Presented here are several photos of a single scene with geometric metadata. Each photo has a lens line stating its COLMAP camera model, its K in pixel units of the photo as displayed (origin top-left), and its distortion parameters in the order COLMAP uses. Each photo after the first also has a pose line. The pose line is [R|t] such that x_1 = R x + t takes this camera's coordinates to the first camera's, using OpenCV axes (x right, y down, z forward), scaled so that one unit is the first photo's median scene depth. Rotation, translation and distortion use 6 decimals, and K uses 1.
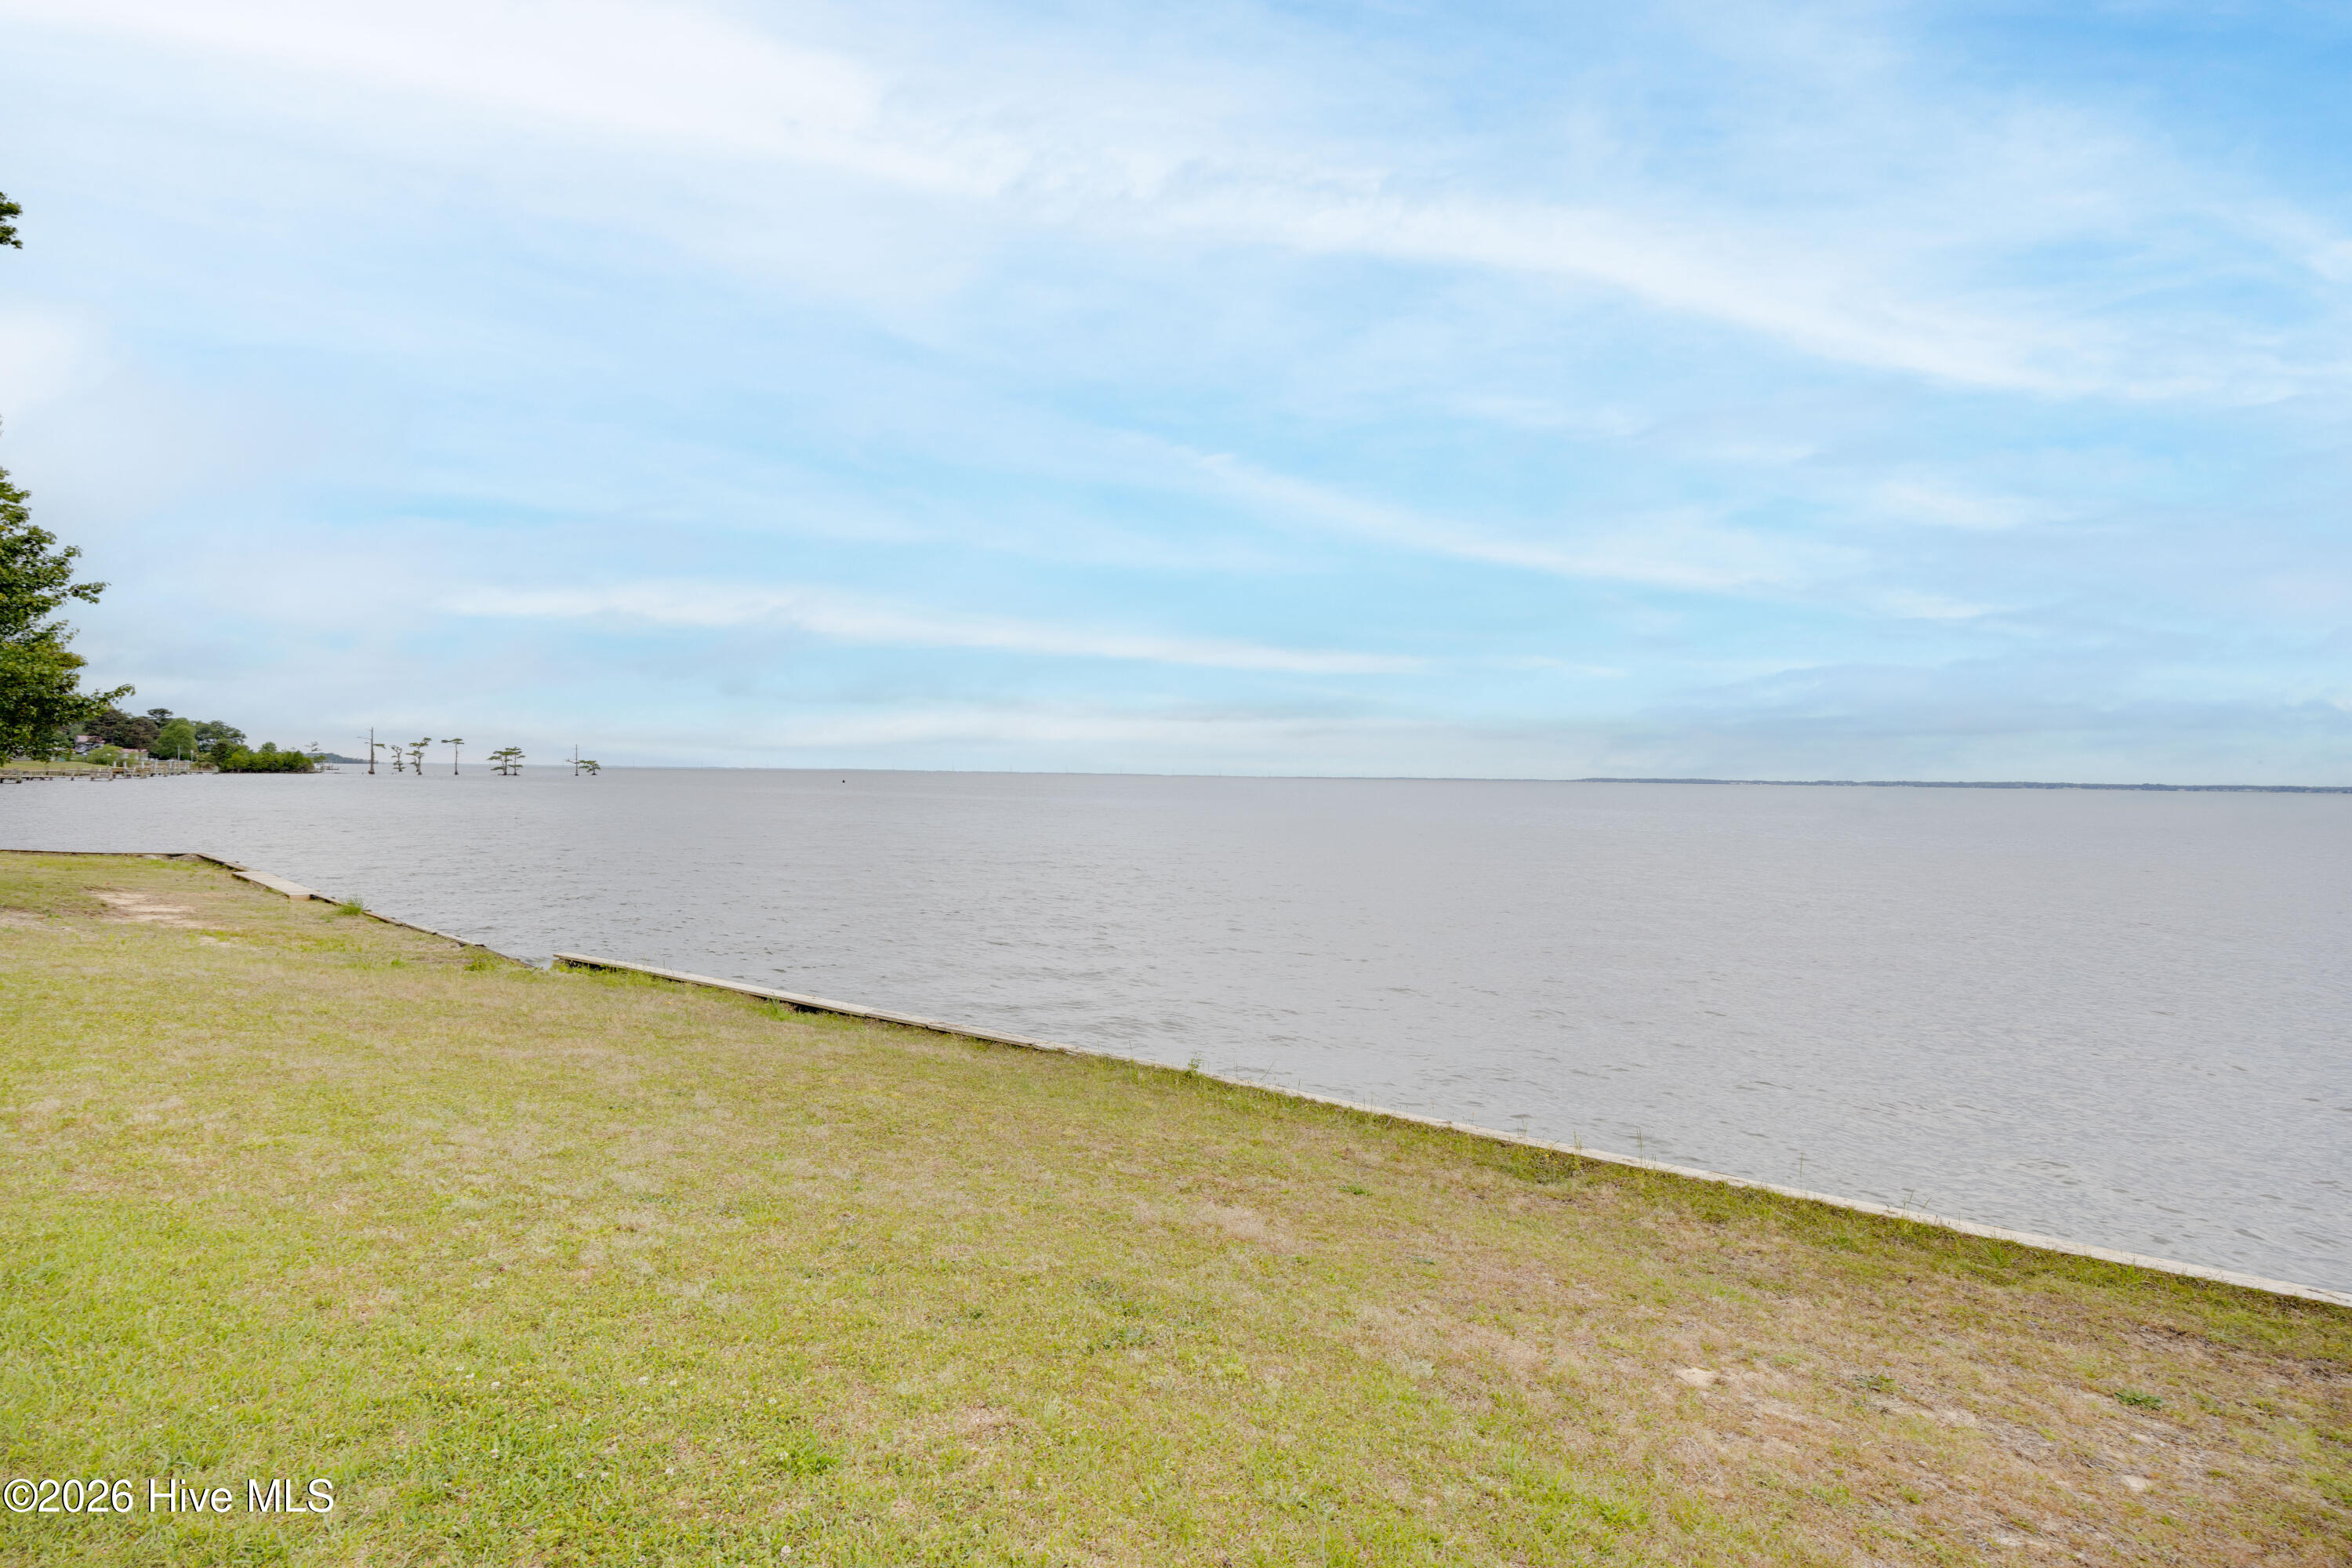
lens RADIAL K [[887.6, 0, 1162.5], [0, 887.6, 778.3], [0, 0, 1]] dist [-0.000363, 0.000101]
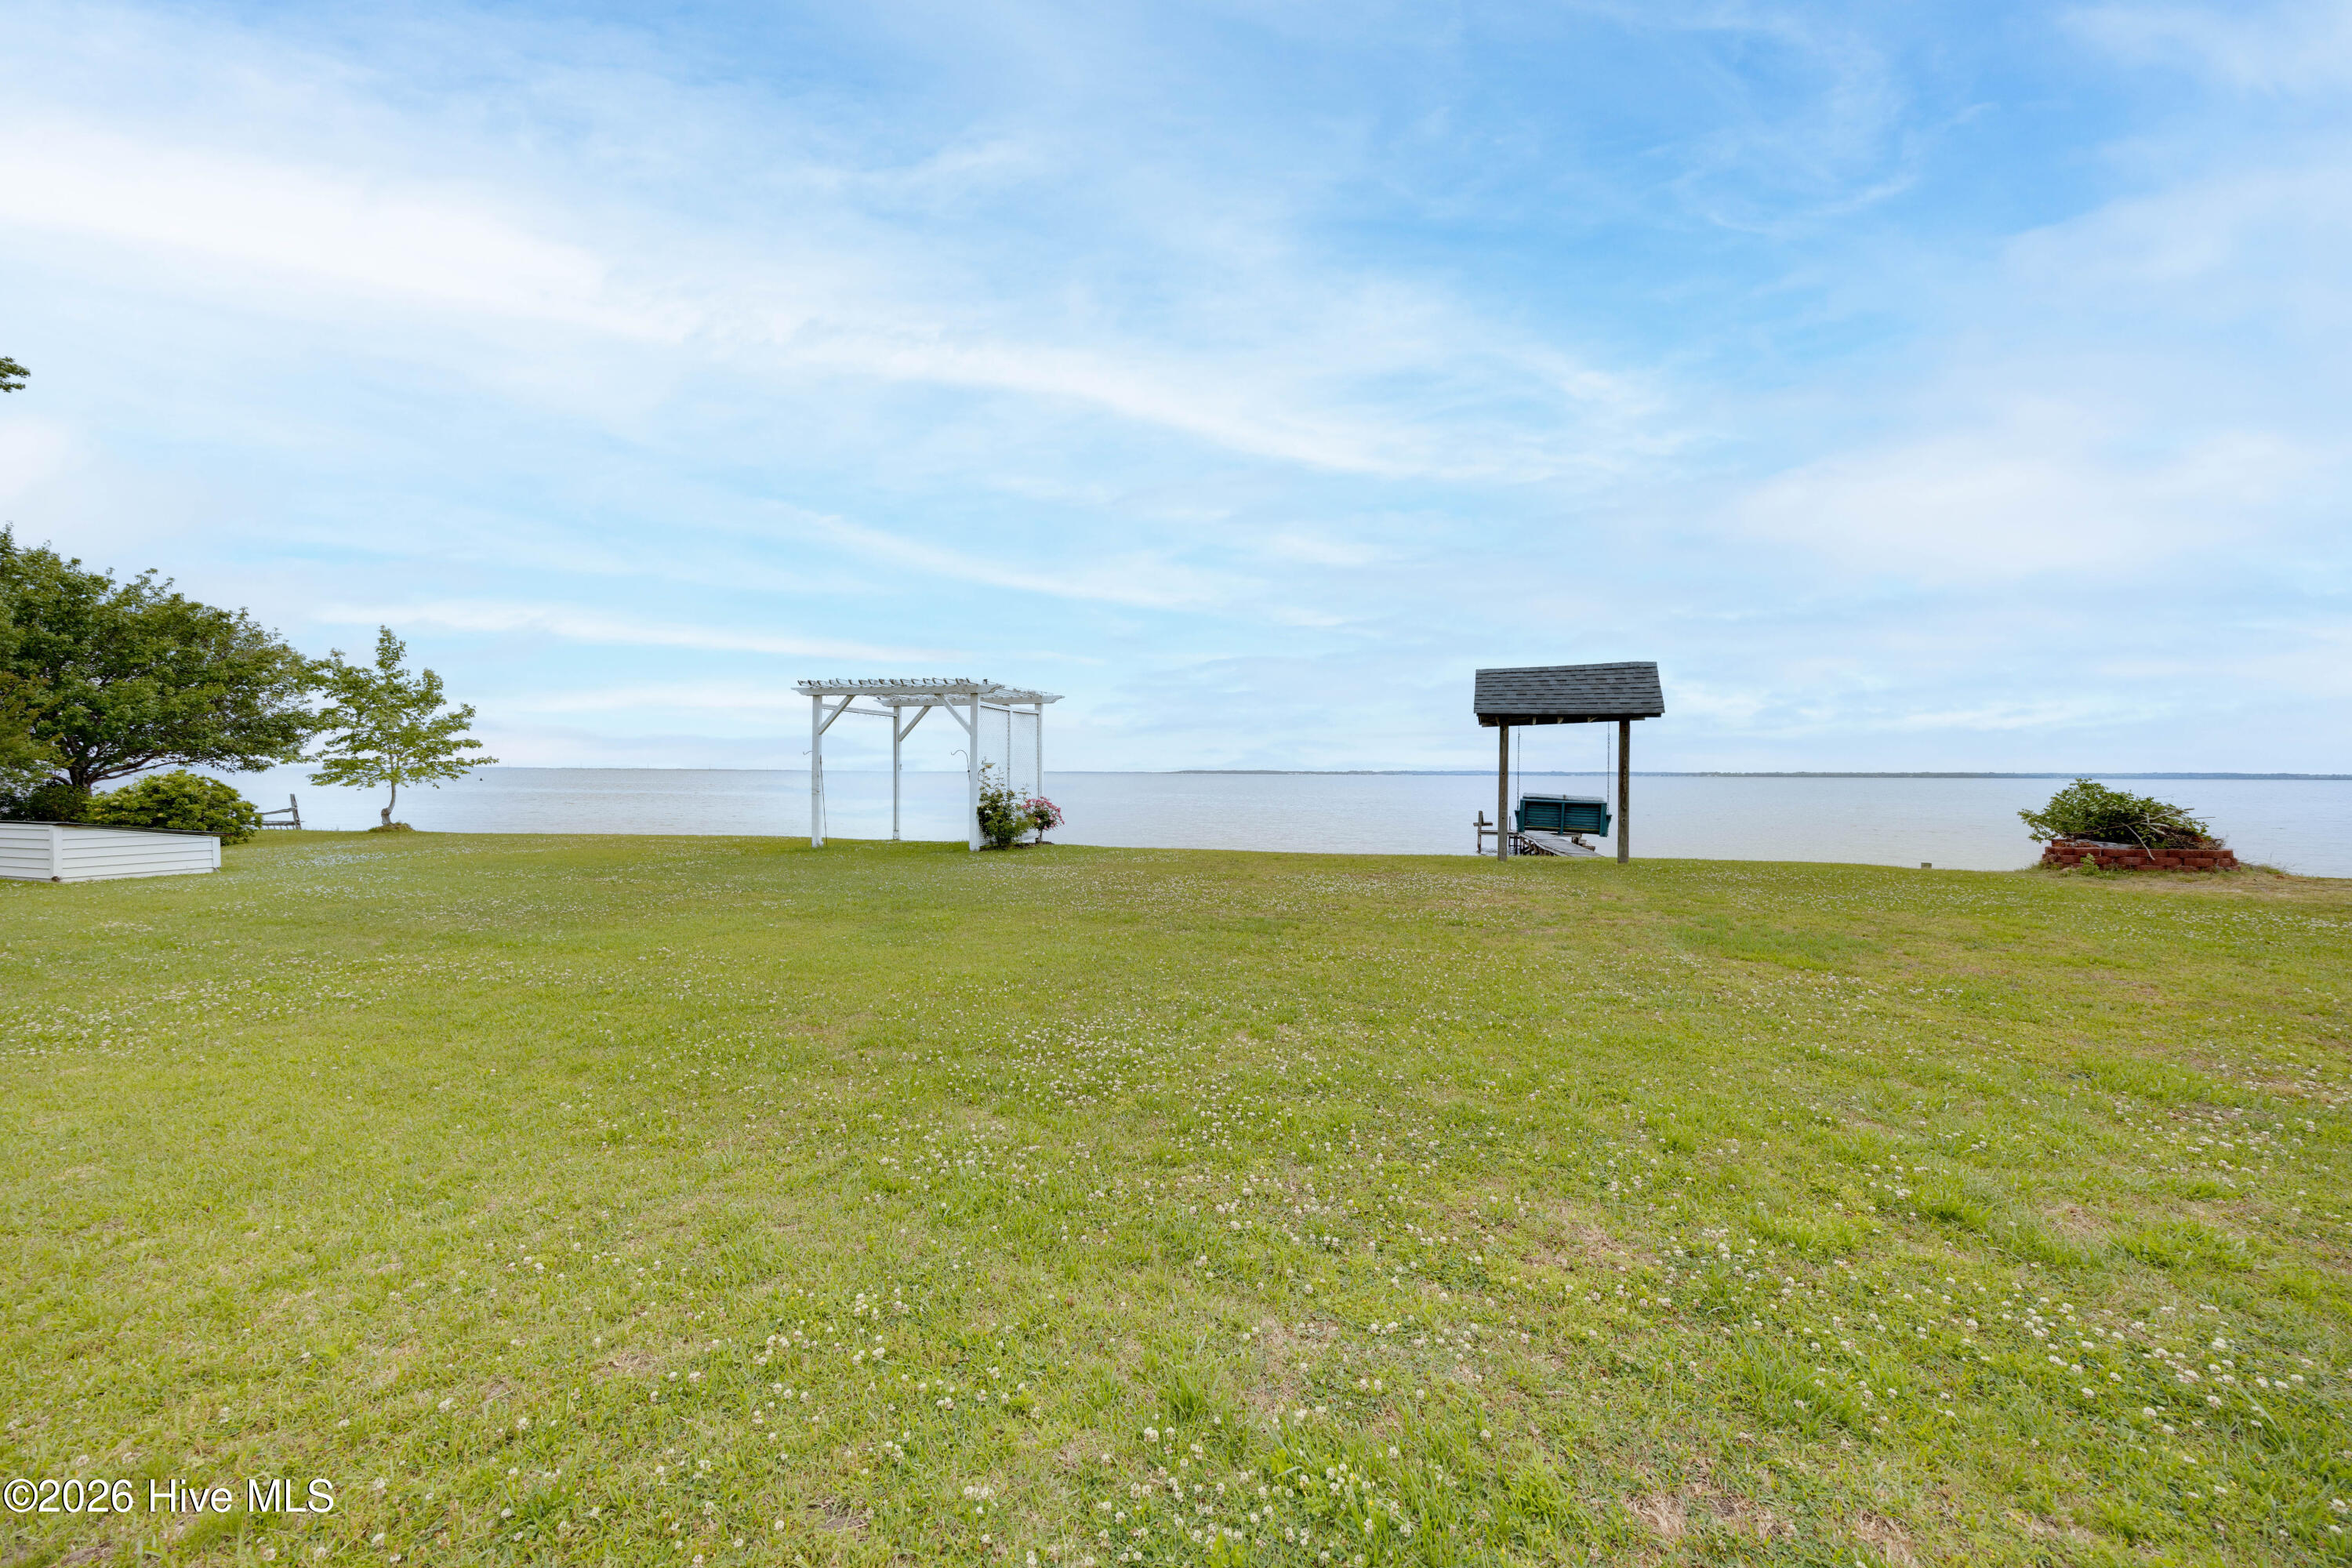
lens RADIAL K [[887.6, 0, 1162.5], [0, 887.6, 778.3], [0, 0, 1]] dist [-0.000363, 0.000101]
pose [[0.999999, 0.000710, -0.000984, 0.621429], [-0.000712, 0.999998, -0.001635, 0.078412], [0.000983, 0.001636, 0.999998, -0.488239]]
